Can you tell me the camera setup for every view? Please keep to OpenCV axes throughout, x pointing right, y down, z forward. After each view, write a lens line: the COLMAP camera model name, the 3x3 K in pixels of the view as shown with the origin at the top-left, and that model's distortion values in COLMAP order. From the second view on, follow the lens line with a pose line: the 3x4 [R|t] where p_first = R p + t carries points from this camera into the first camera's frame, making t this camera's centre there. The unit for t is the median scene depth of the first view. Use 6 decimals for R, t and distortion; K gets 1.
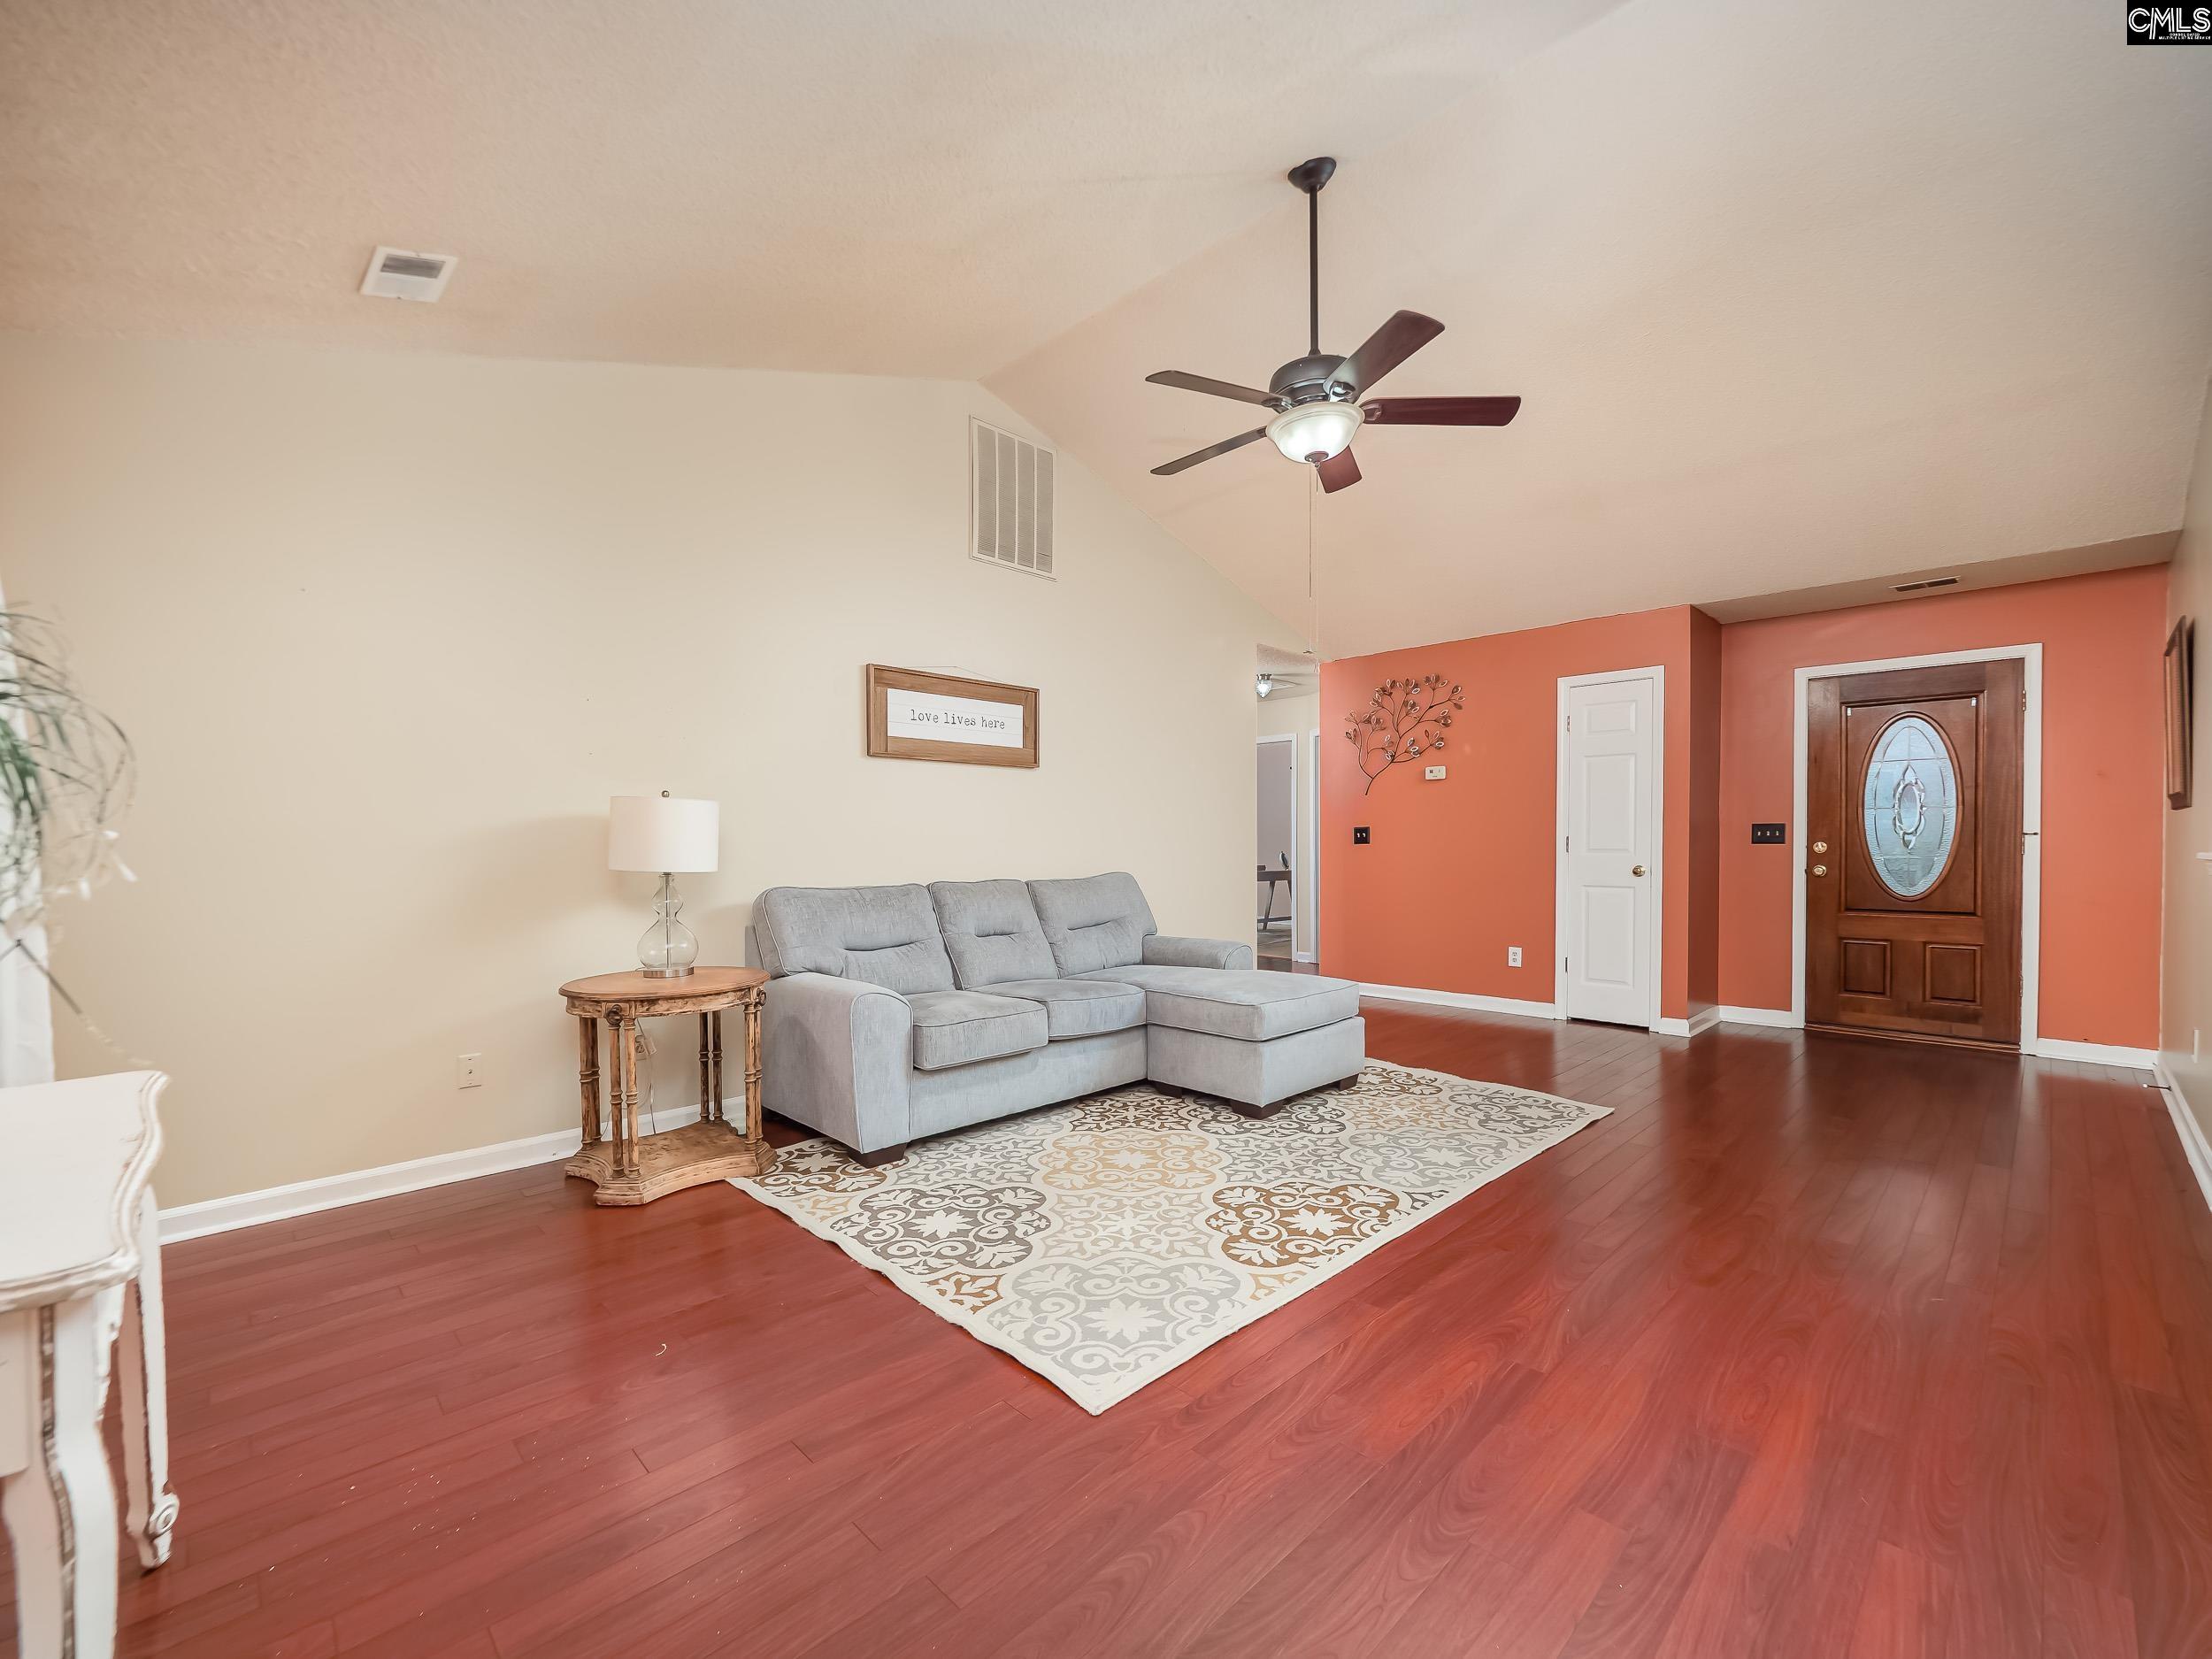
lens RADIAL K [[939.3, 0, 1097.8], [0, 939.3, 838.9], [0, 0, 1]] dist [0.003167, -0.001268]
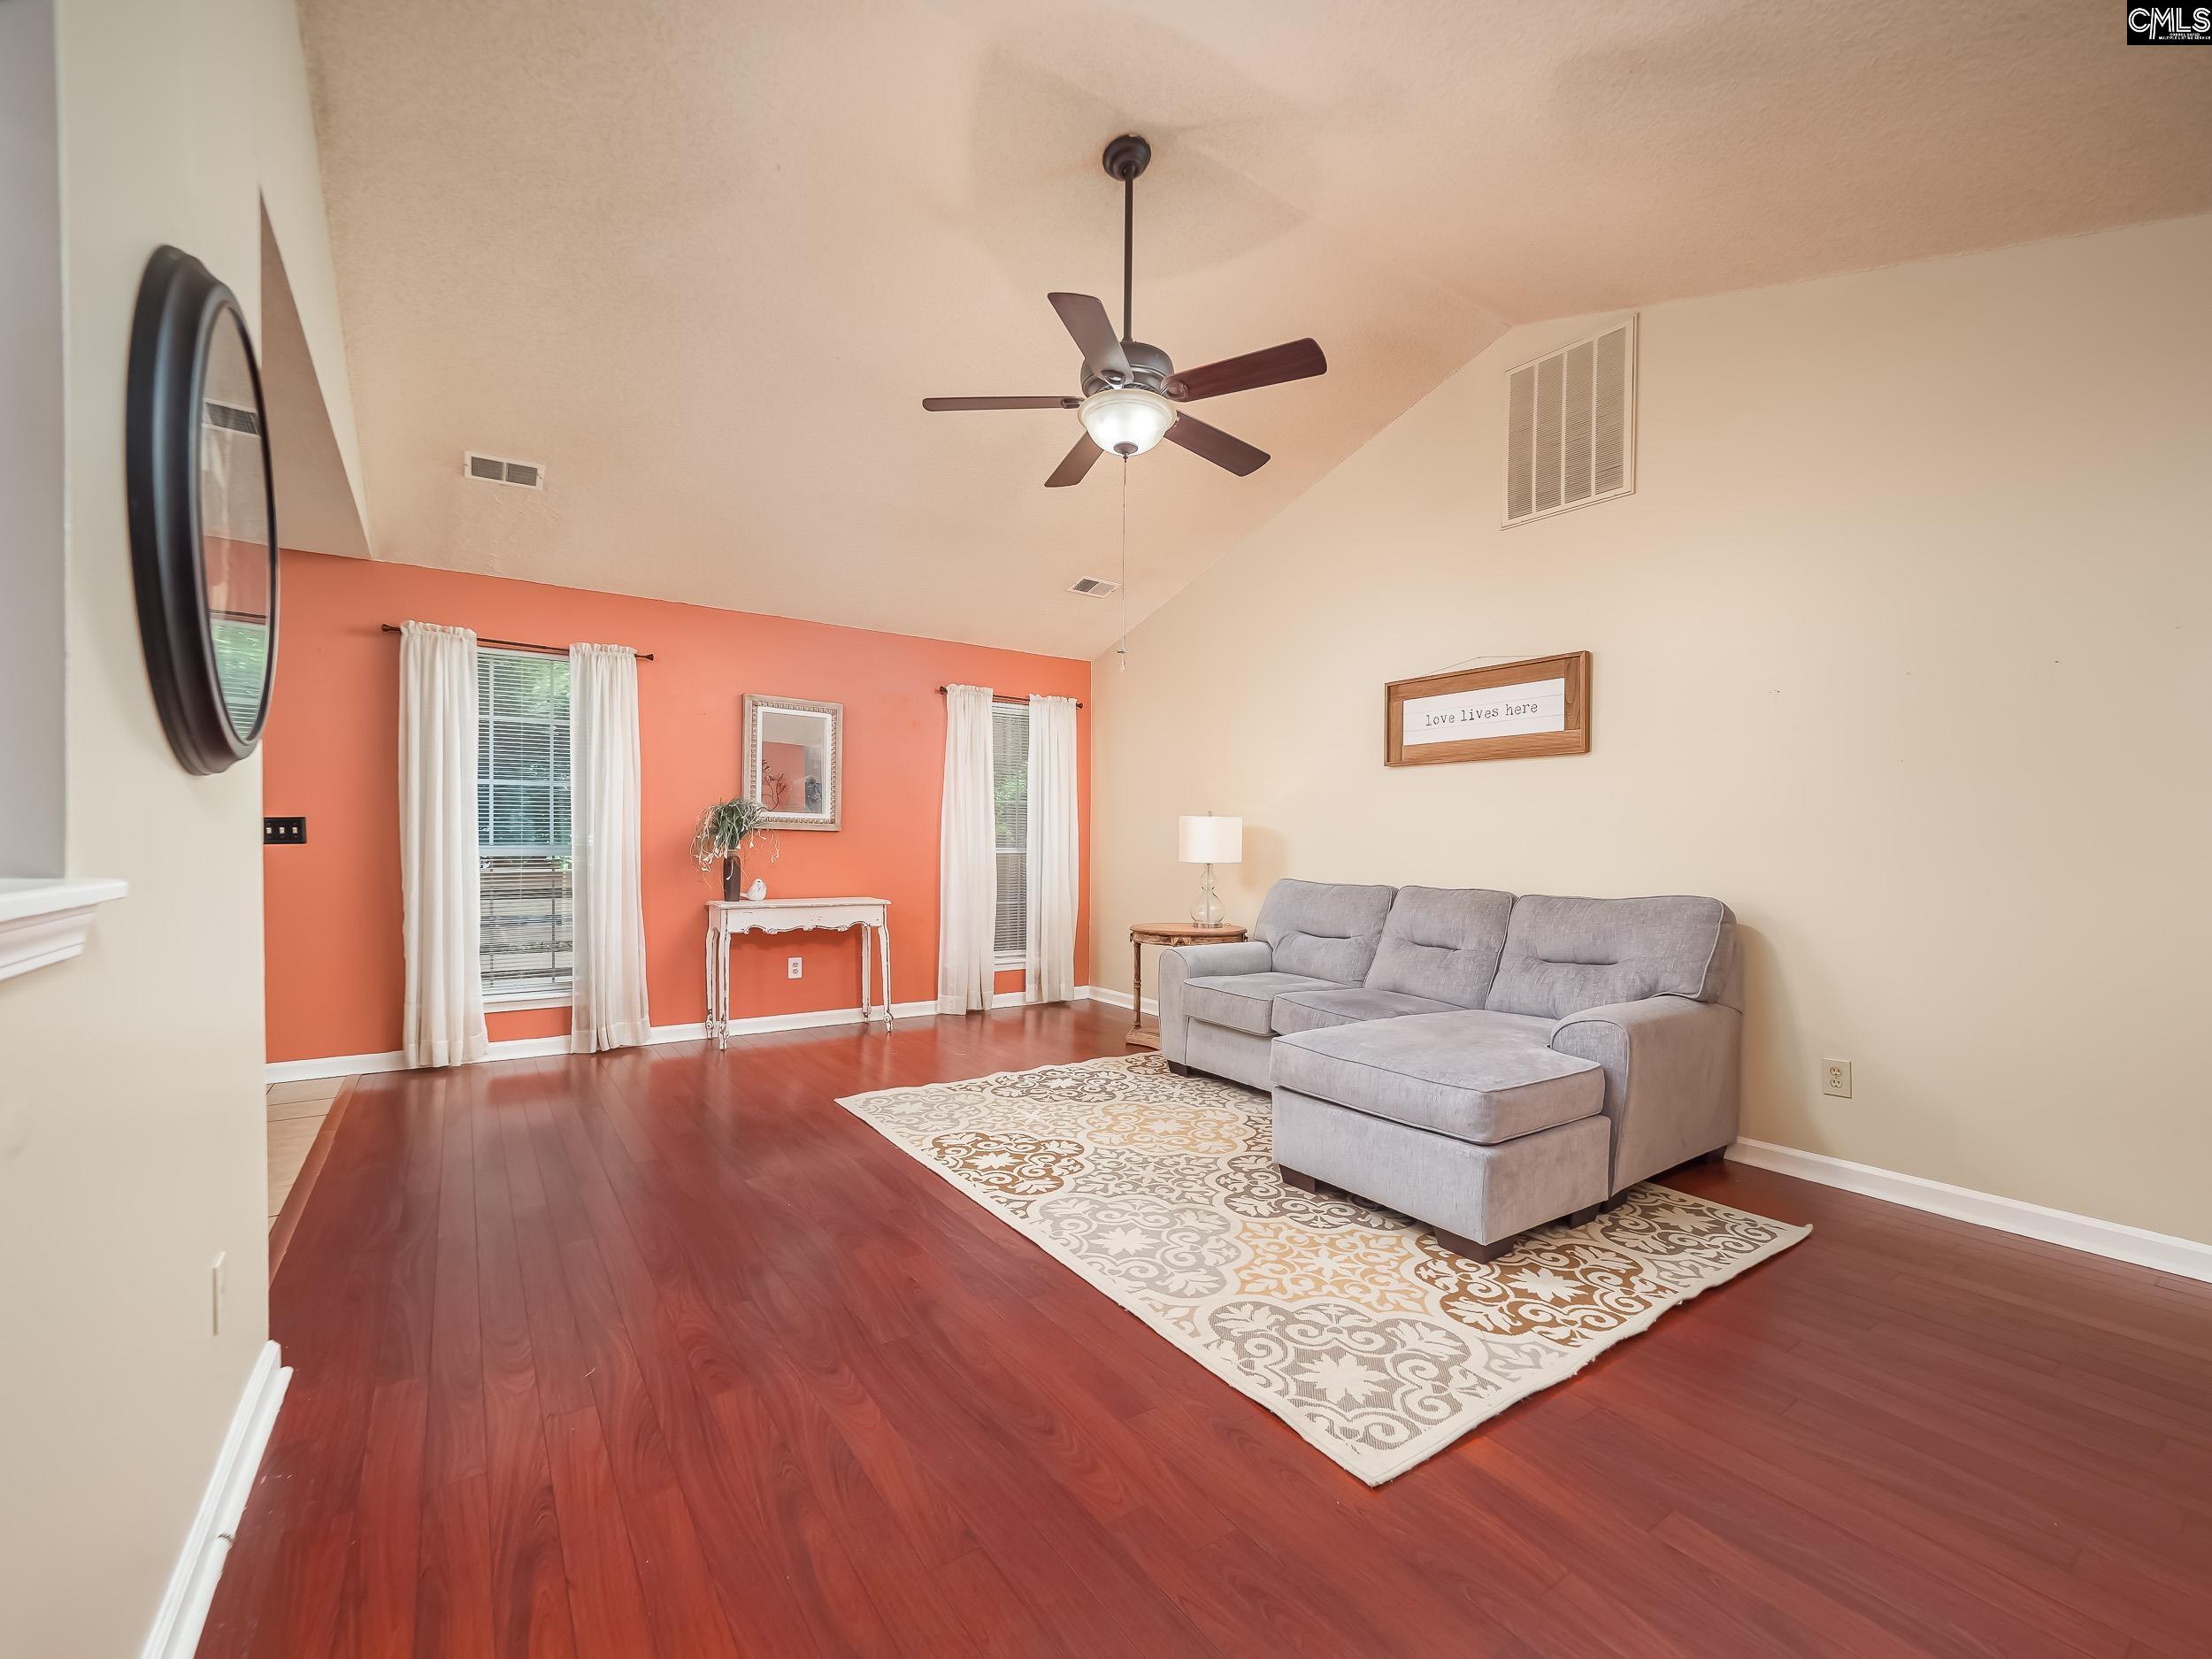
lens RADIAL K [[939.3, 0, 1096.1], [0, 939.3, 843.0], [0, 0, 1]] dist [0.003167, -0.001268]
pose [[-0.165324, 0.004640, -0.986228, 0.919030], [-0.012839, 0.999894, 0.006856, -0.002787], [0.986156, 0.013795, -0.165246, 0.878345]]
